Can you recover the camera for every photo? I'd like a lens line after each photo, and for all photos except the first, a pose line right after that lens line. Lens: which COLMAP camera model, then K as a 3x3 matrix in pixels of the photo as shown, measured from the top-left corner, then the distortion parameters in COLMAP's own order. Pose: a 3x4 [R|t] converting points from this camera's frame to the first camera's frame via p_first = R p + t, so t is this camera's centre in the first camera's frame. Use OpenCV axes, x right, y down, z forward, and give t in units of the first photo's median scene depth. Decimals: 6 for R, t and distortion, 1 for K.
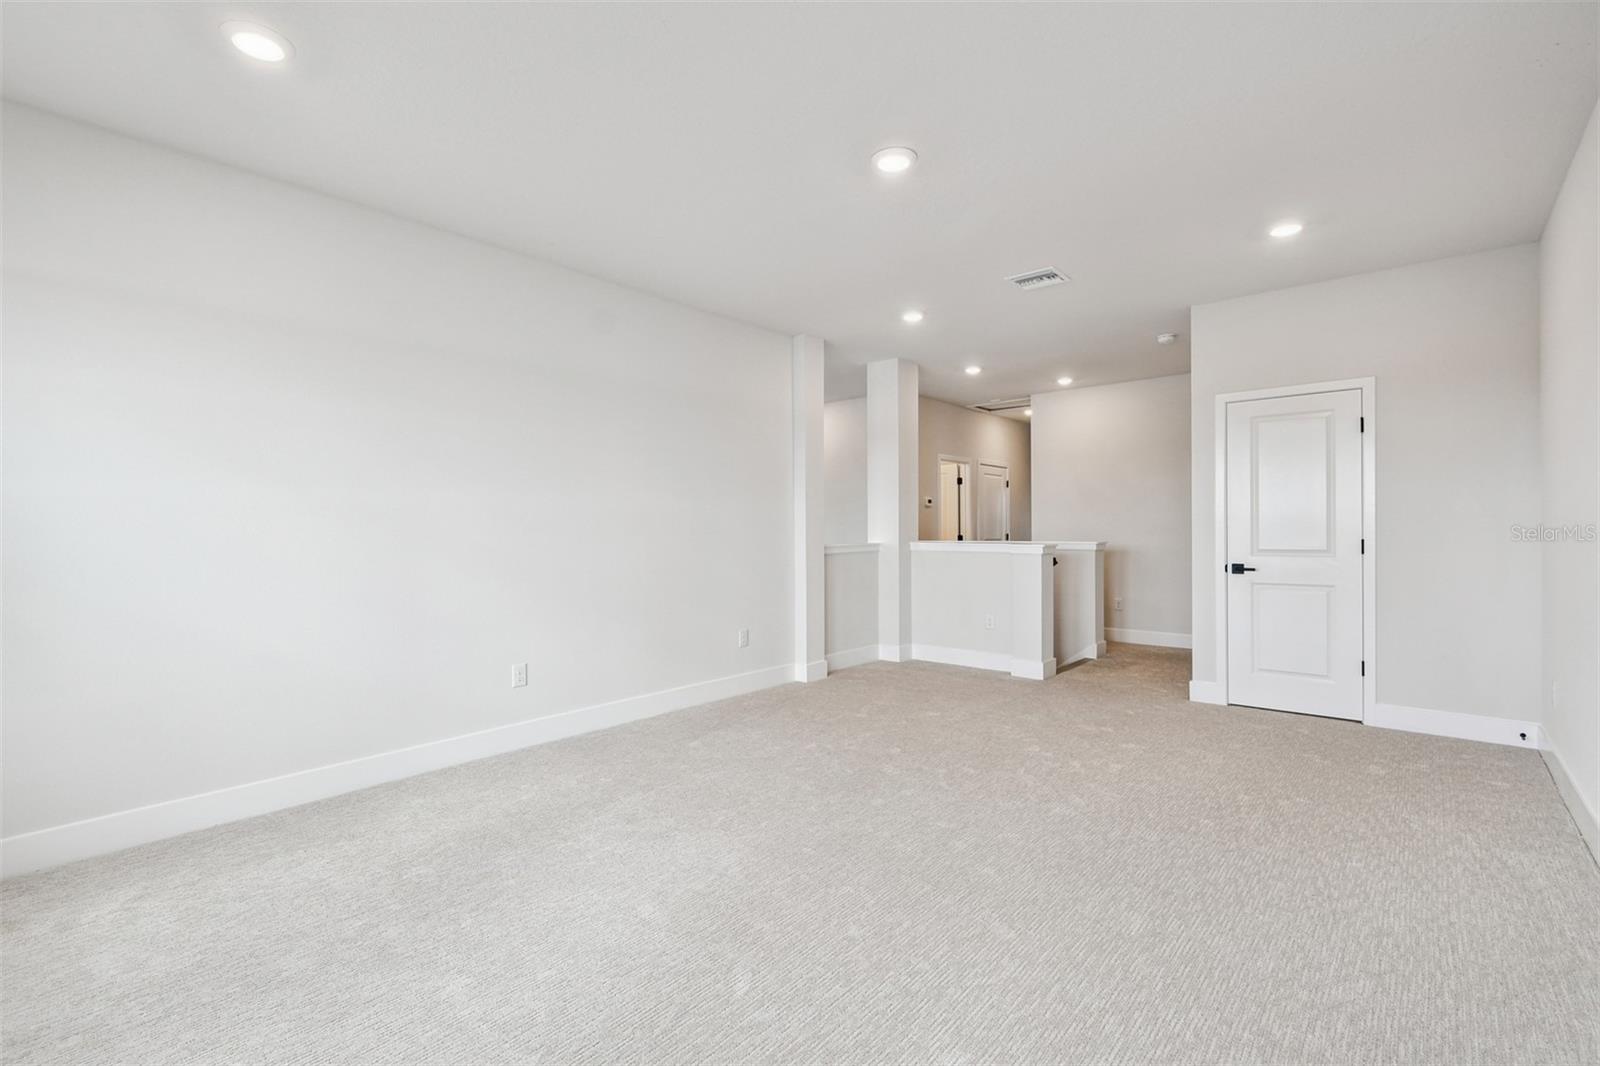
lens RADIAL K [[719.7, 0, 788.4], [0, 719.7, 540.1], [0, 0, 1]] dist [-0.000226, 0.010783]
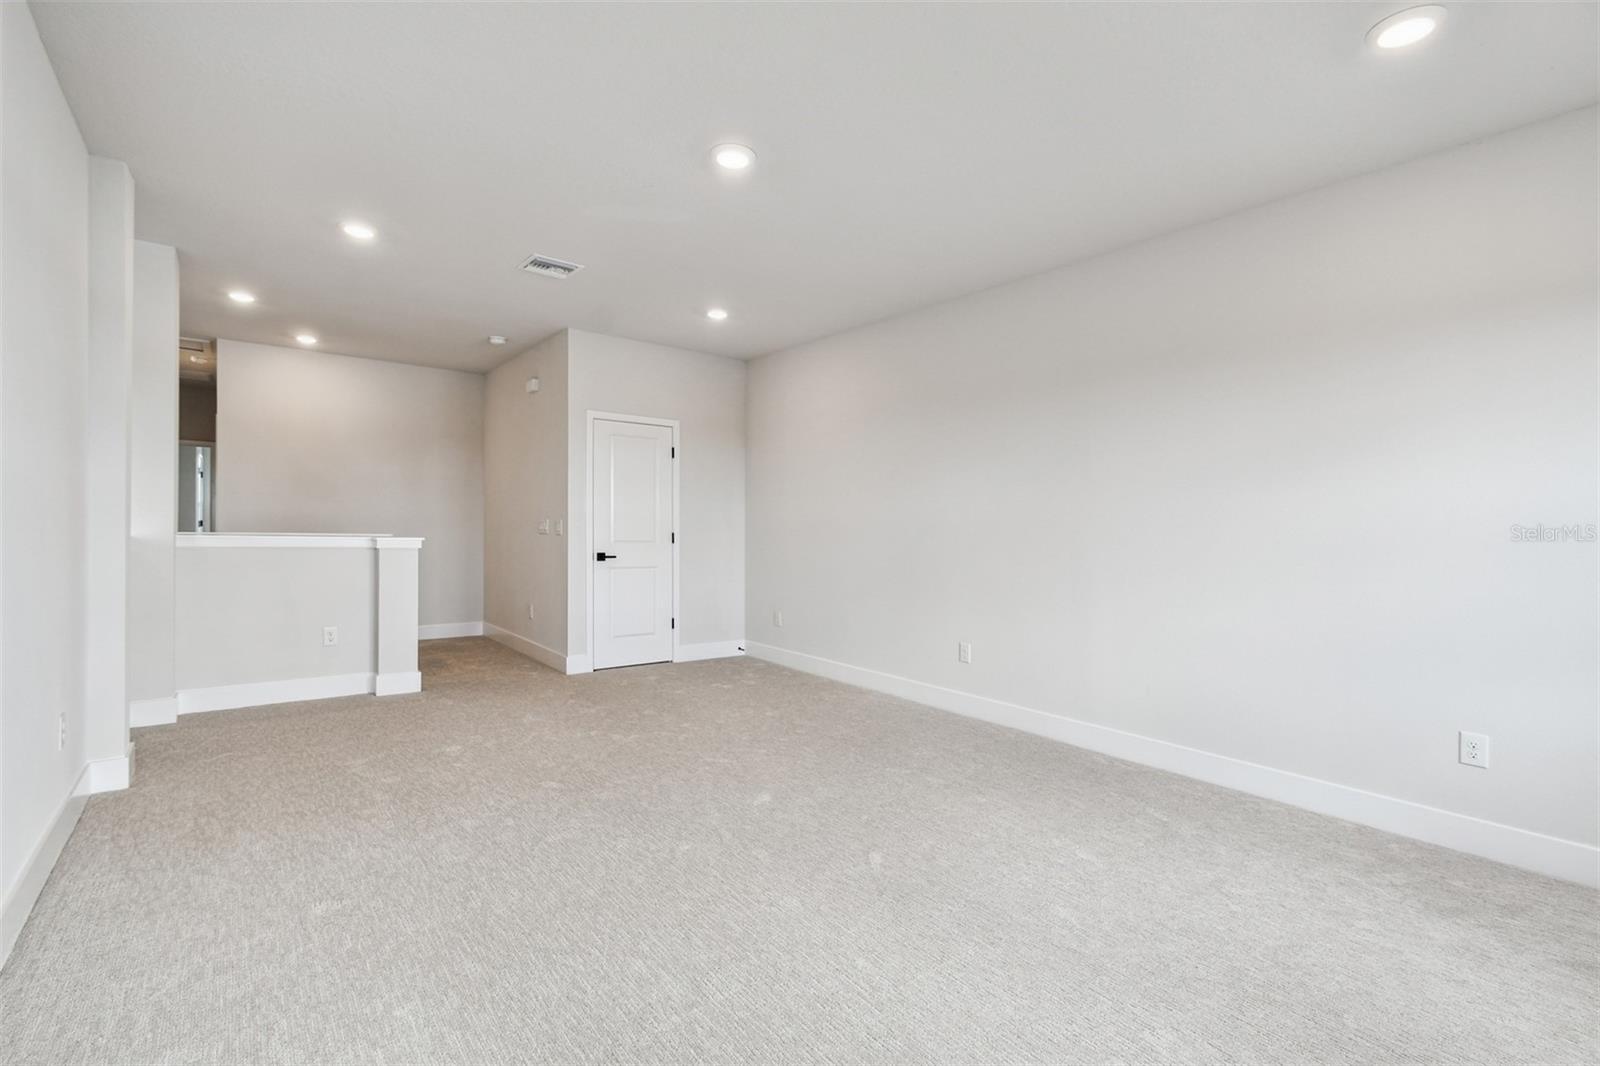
lens RADIAL K [[719.7, 0, 790.0], [0, 719.7, 529.5], [0, 0, 1]] dist [-0.000226, 0.010783]
pose [[0.190883, 0.002778, 0.981609, -0.510640], [-0.007365, 0.999972, -0.001397, -0.006785], [-0.981585, -0.006963, 0.190898, 0.458467]]
